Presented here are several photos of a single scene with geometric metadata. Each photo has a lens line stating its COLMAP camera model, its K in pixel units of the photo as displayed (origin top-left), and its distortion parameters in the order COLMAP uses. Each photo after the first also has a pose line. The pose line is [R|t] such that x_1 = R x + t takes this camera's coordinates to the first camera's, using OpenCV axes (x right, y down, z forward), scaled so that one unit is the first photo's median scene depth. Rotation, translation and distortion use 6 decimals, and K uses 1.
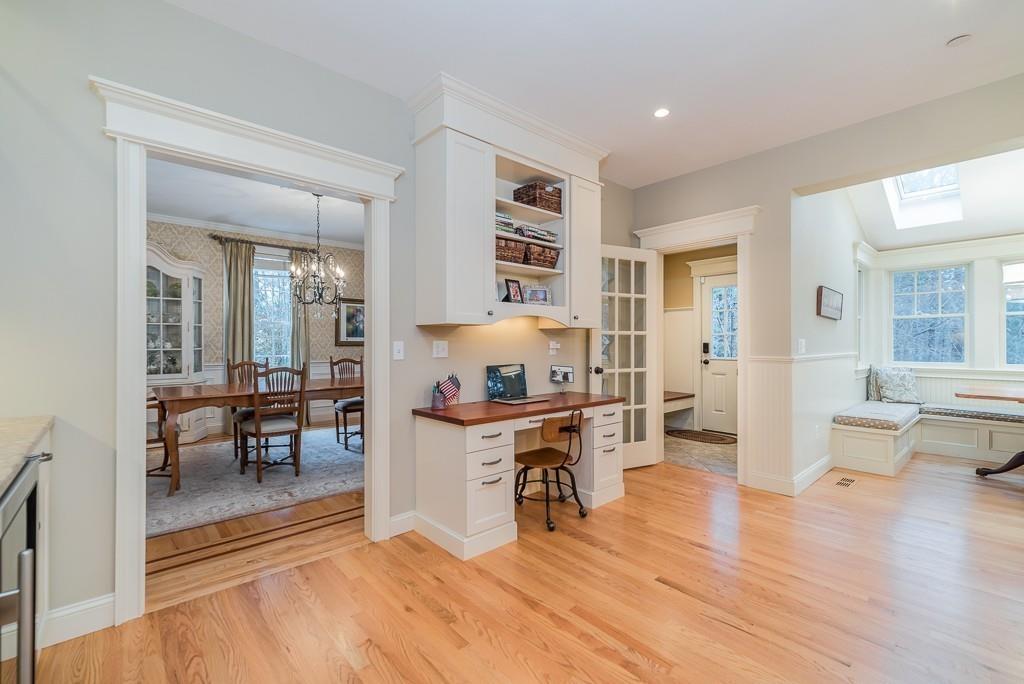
lens RADIAL K [[441.4, 0, 508.5], [0, 441.4, 342.1], [0, 0, 1]] dist [-0.001361, 0.007115]
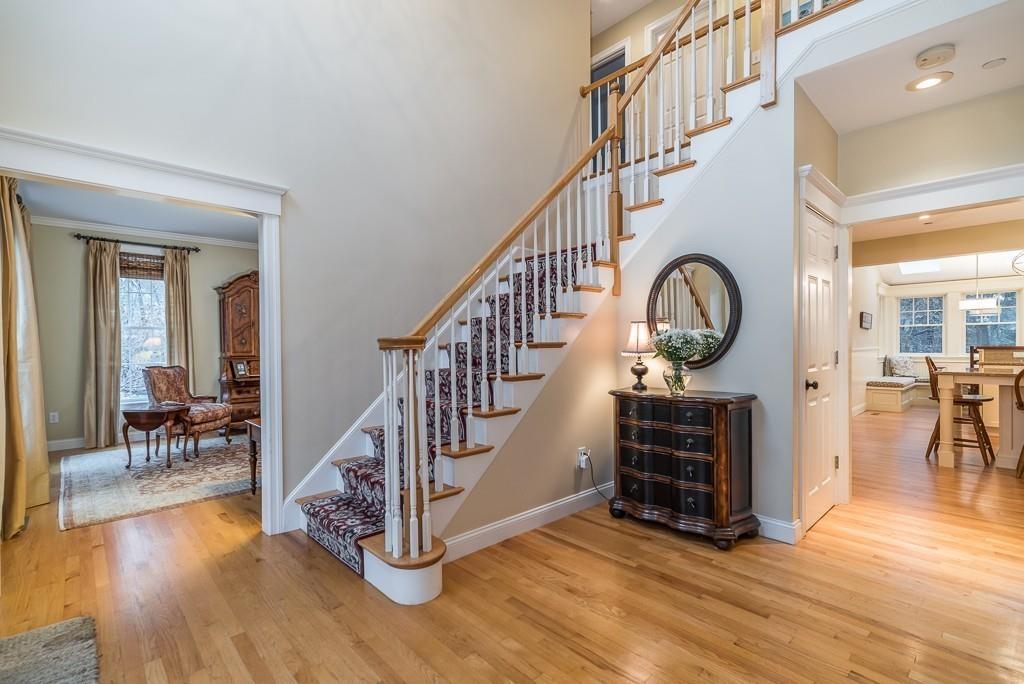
lens RADIAL K [[445.3, 0, 512.0], [0, 445.3, 342.0], [0, 0, 1]] dist [0.000491, 0.000139]
pose [[0.999969, -0.006700, 0.004030, -0.673030], [0.006676, 0.999960, 0.005887, -0.017285], [-0.004070, -0.005860, 0.999975, -0.756312]]
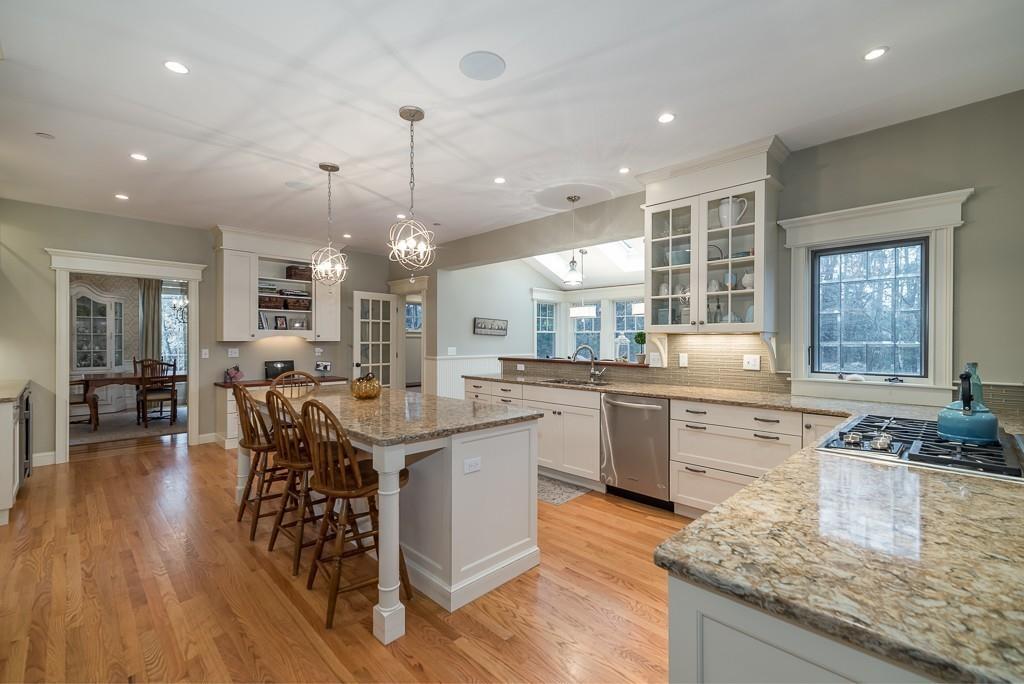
lens RADIAL K [[441.4, 0, 508.5], [0, 441.4, 342.1], [0, 0, 1]] dist [-0.001361, 0.007115]
pose [[0.998268, 0.004771, 0.058630, 0.628863], [-0.005119, 0.999970, 0.005781, -0.033001], [-0.058601, -0.006071, 0.998263, -0.685724]]
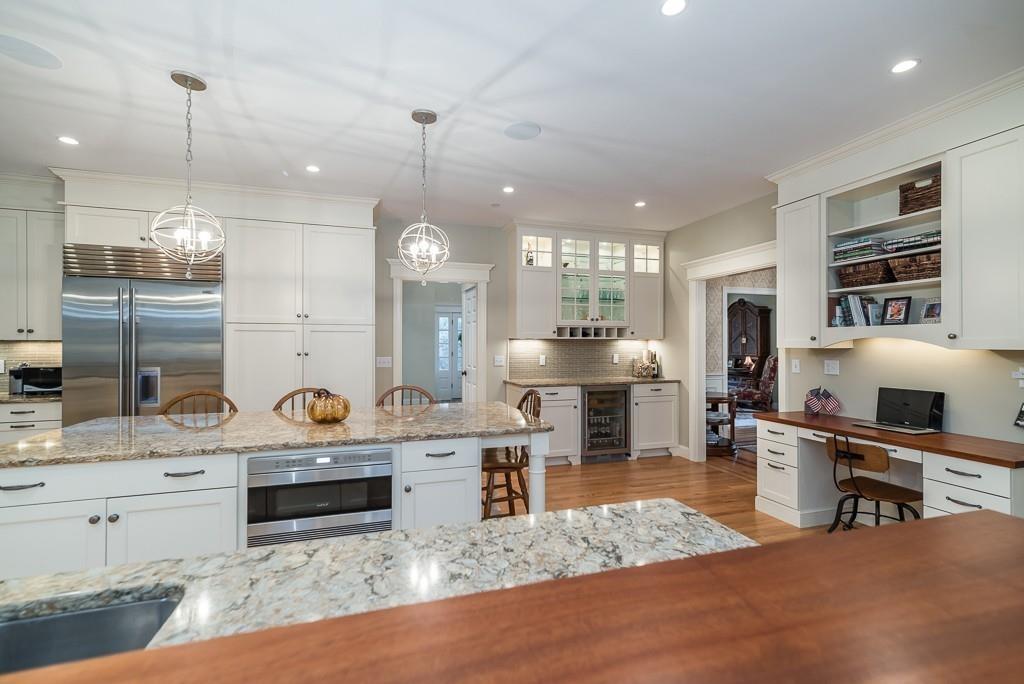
lens RADIAL K [[448.1, 0, 512.0], [0, 448.1, 342.0], [0, 0, 1]] dist [0.019227, 0.000063]
pose [[-0.406234, -0.000896, -0.913768, 0.860344], [-0.000873, 0.999999, -0.000593, -0.033631], [0.913768, 0.000557, -0.406235, 0.463711]]
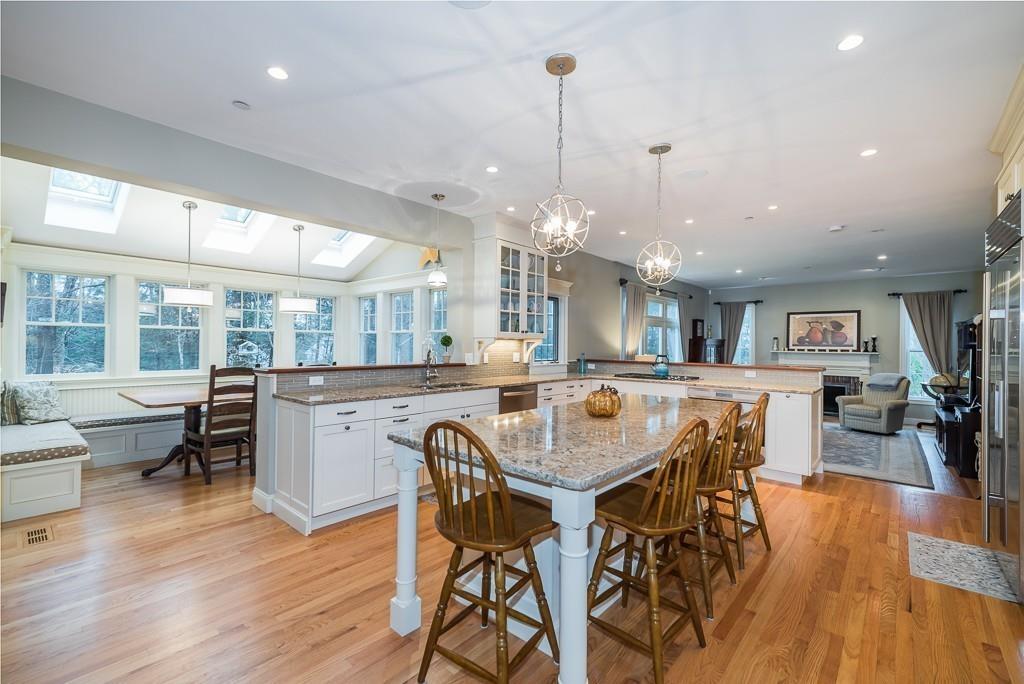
lens RADIAL K [[441.4, 0, 508.5], [0, 441.4, 342.1], [0, 0, 1]] dist [-0.001361, 0.007115]
pose [[-0.120918, 0.006668, 0.992640, -0.113239], [-0.010791, 0.999910, -0.008032, -0.027494], [-0.992604, -0.011683, -0.120836, 0.223791]]
